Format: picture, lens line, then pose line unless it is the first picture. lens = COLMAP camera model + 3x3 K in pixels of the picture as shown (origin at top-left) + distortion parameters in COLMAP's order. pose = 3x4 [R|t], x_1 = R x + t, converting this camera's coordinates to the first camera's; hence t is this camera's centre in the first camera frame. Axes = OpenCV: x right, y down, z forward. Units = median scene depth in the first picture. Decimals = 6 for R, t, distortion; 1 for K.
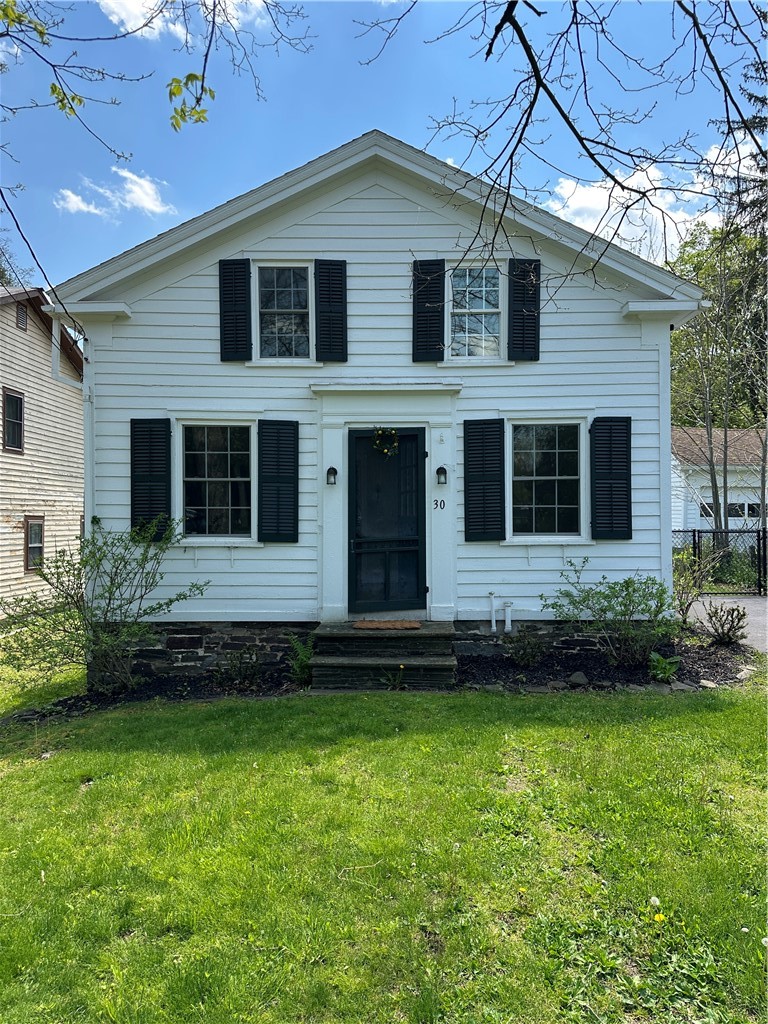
lens RADIAL K [[721.8, 0, 383.7], [0, 721.8, 517.5], [0, 0, 1]] dist [0.039372, -0.026725]
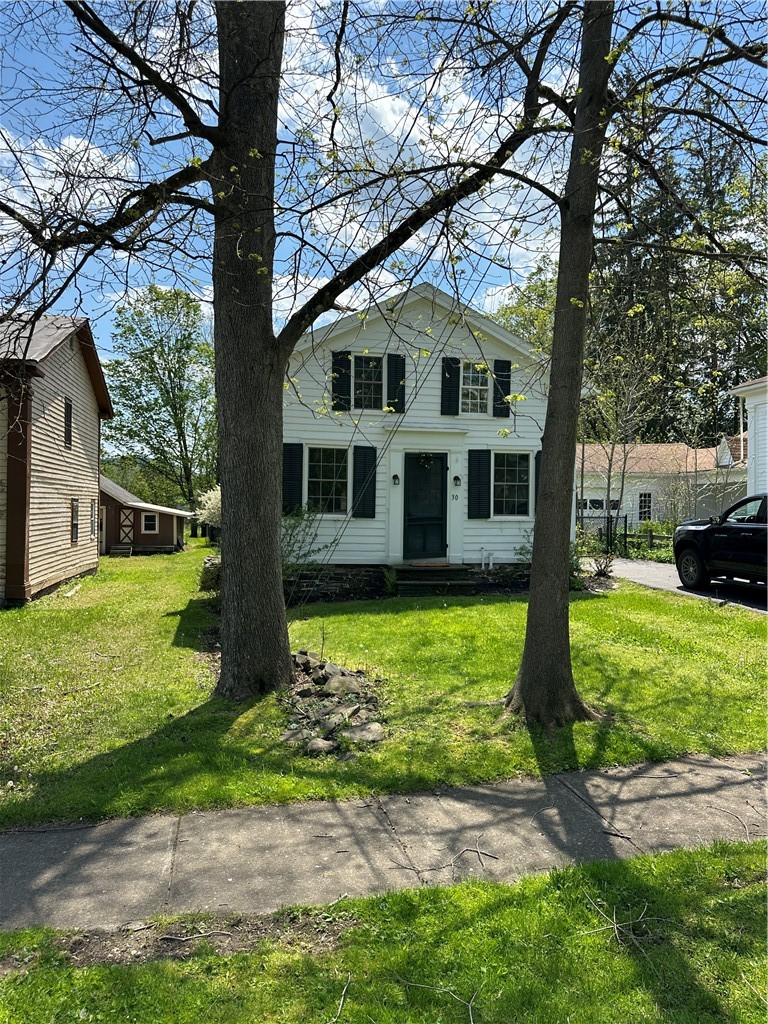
lens RADIAL K [[721.8, 0, 387.4], [0, 721.8, 510.4], [0, 0, 1]] dist [0.039372, -0.026725]
pose [[0.977468, 0.015457, 0.210517, -0.450266], [-0.016334, 0.999864, 0.002430, 0.012132], [-0.210451, -0.005814, 0.977587, -0.677442]]
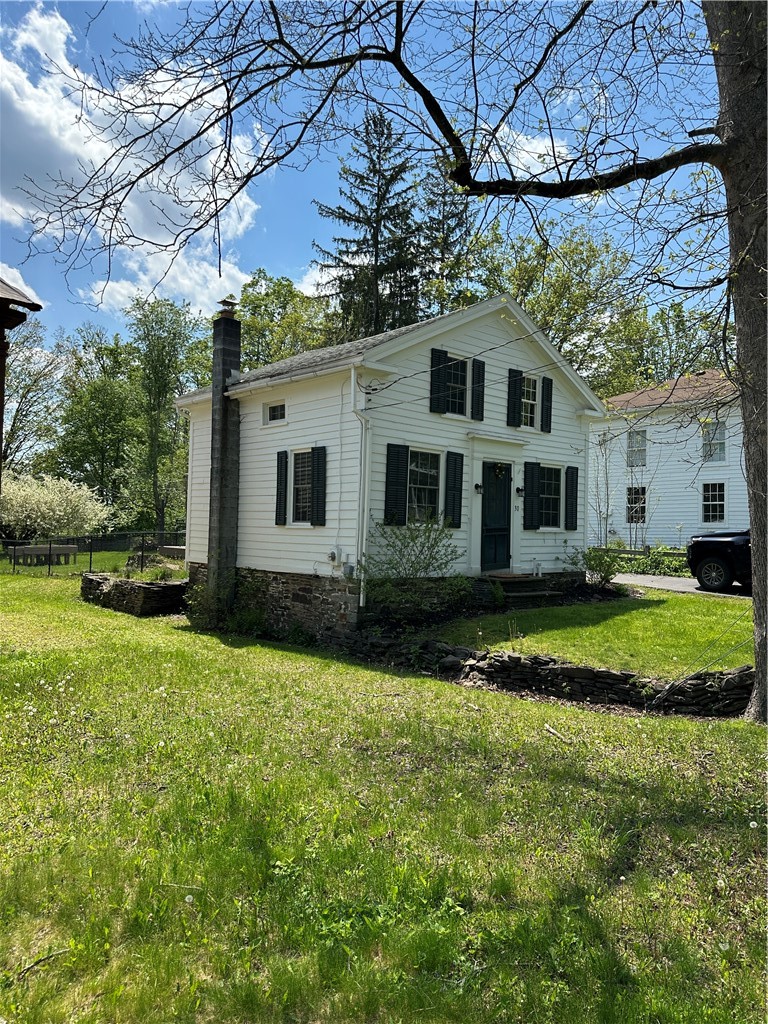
lens RADIAL K [[721.8, 0, 383.3], [0, 721.8, 510.8], [0, 0, 1]] dist [0.039372, -0.026725]
pose [[0.756963, 0.038369, 0.652330, -1.316340], [-0.032598, 0.999249, -0.020947, 0.035304], [-0.652644, -0.005408, 0.757645, -0.123442]]
